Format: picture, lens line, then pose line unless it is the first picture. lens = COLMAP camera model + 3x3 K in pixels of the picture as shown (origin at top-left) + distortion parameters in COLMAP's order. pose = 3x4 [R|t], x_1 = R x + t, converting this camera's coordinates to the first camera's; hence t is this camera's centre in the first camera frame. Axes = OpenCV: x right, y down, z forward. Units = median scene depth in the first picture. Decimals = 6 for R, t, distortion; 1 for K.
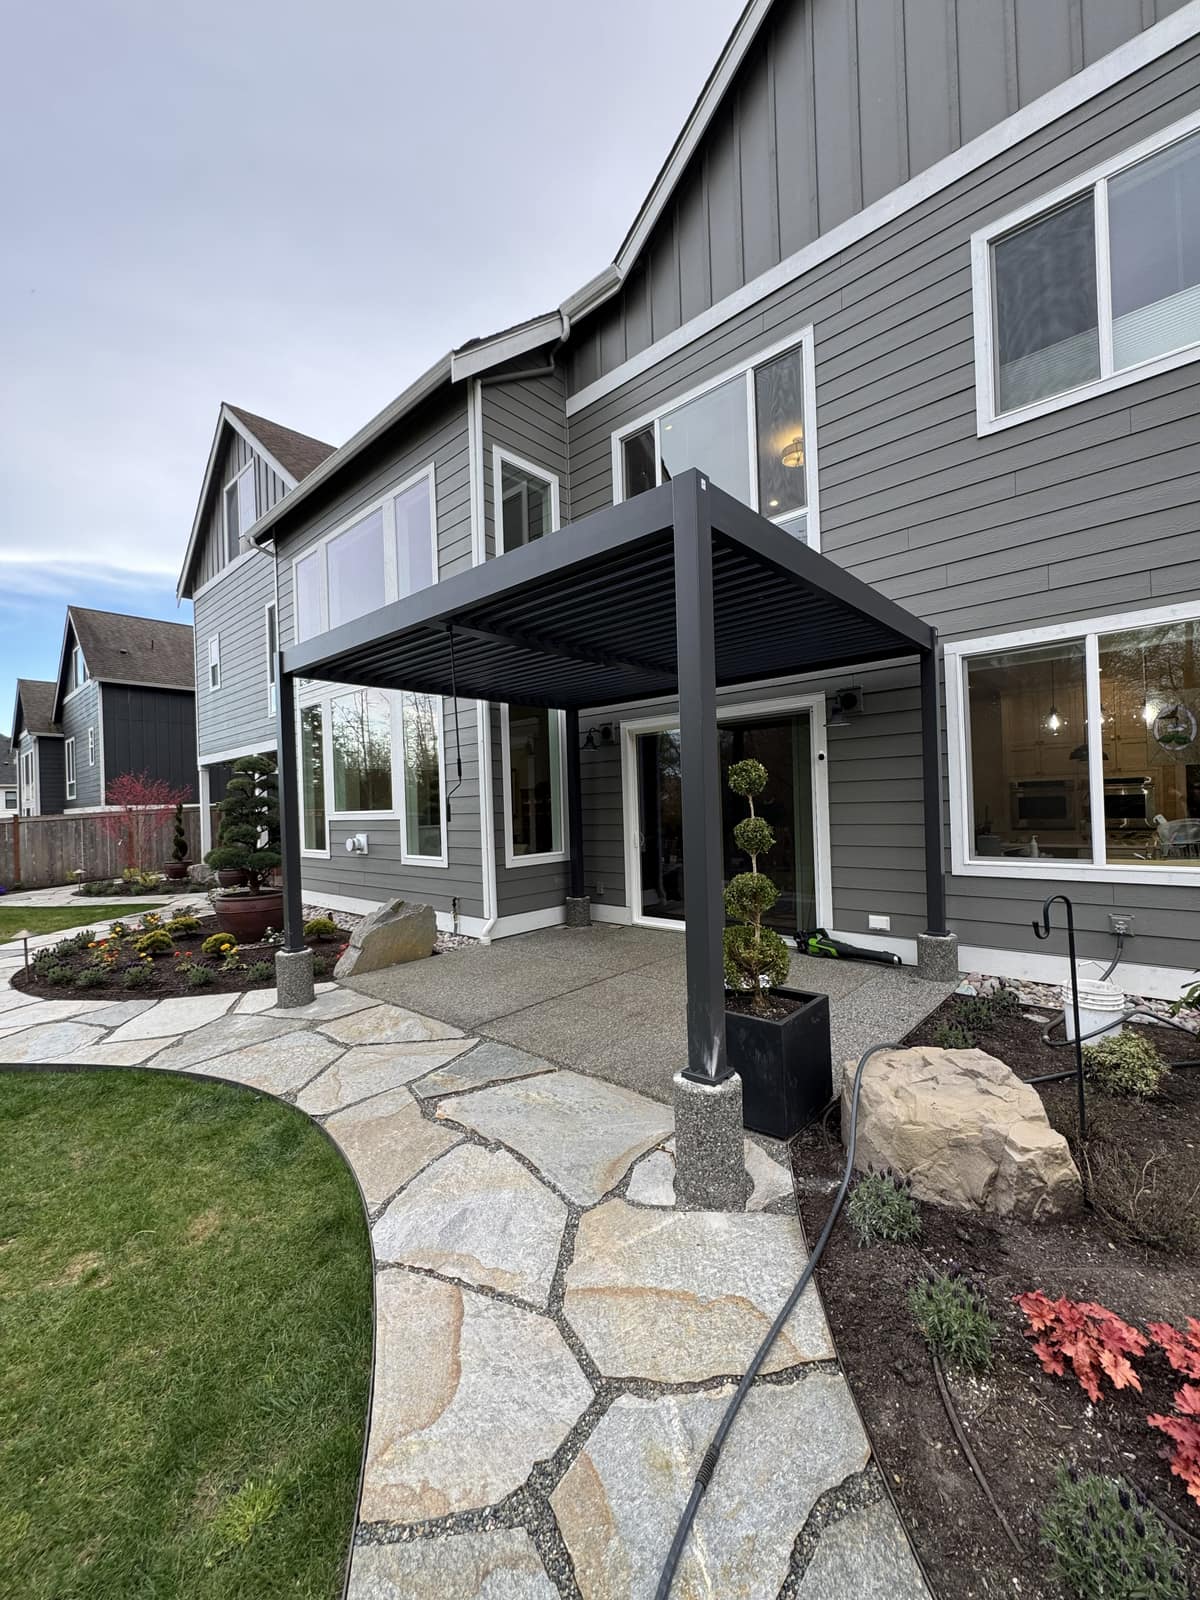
lens RADIAL K [[629.3, 0, 600.0], [0, 629.3, 800.0], [0, 0, 1]] dist [-0.001577, 0.000167]
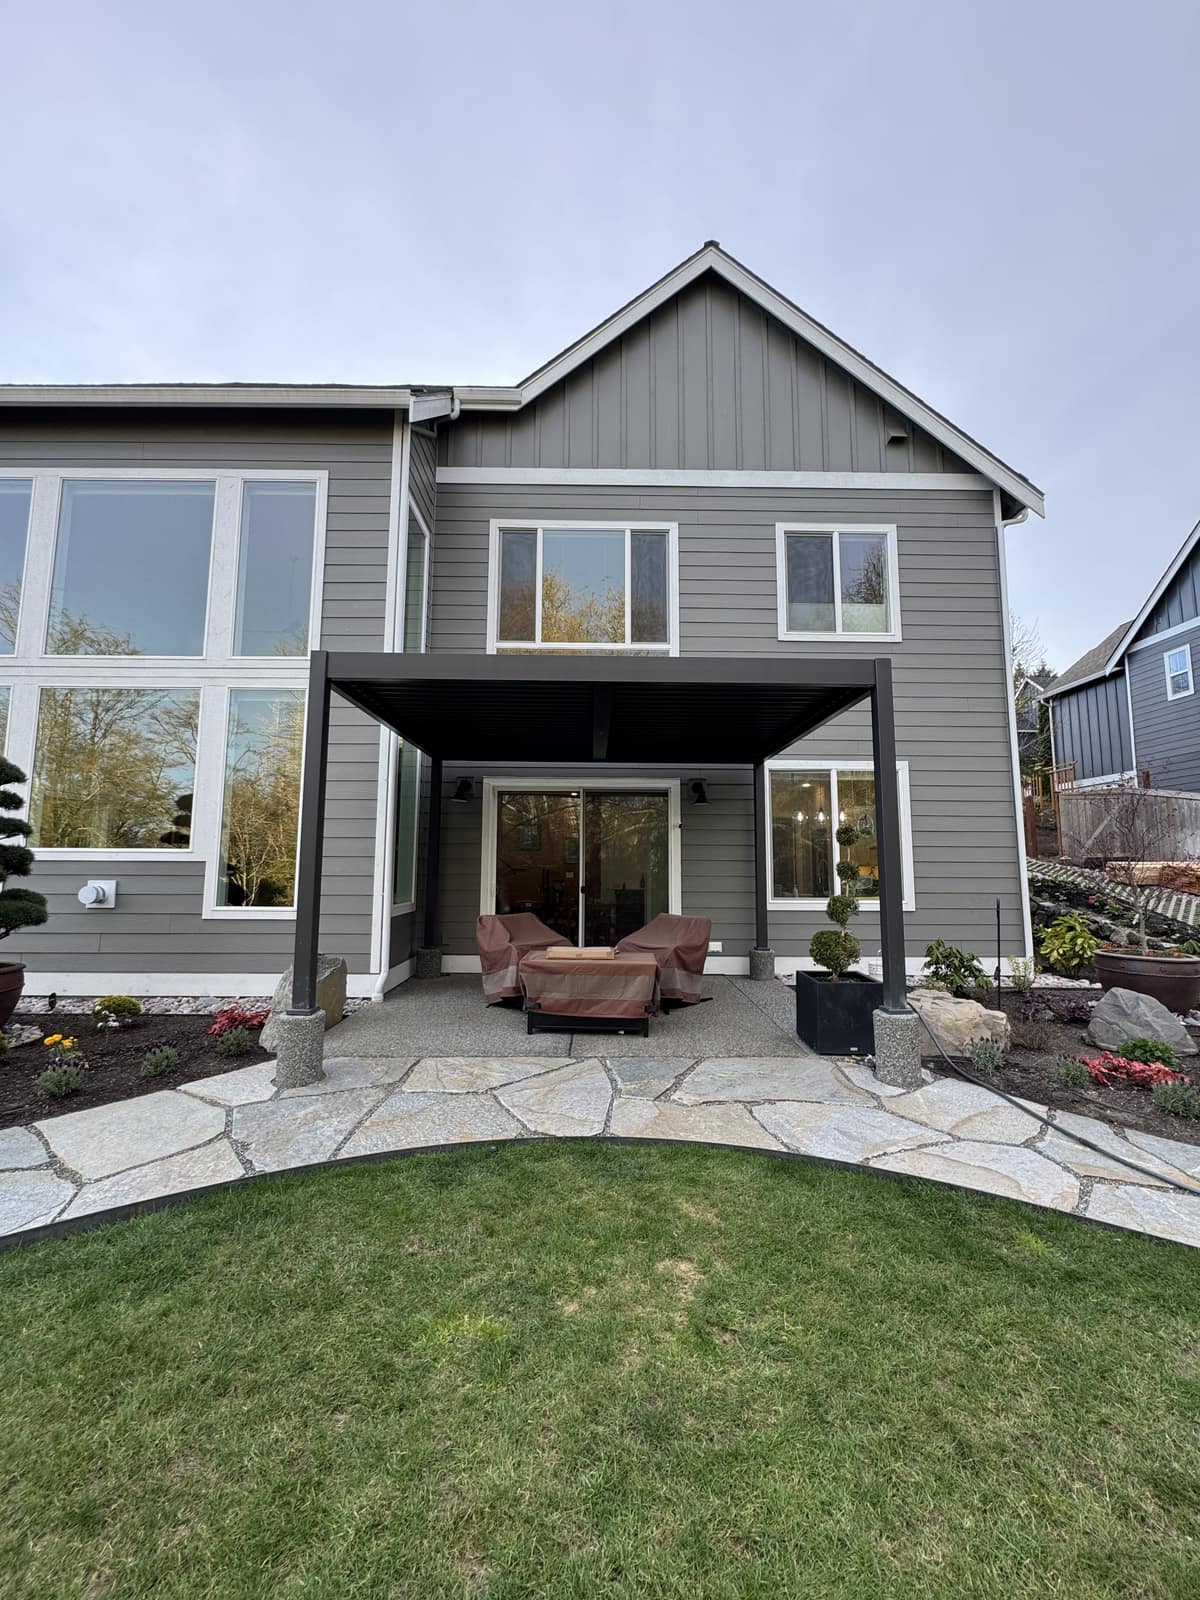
lens RADIAL K [[629.3, 0, 600.0], [0, 629.3, 800.0], [0, 0, 1]] dist [-0.001577, 0.000167]
pose [[0.733713, 0.109468, 0.670584, -0.887727], [-0.032875, 0.991500, -0.125885, 0.068116], [-0.678664, 0.070317, 0.731075, 0.157167]]
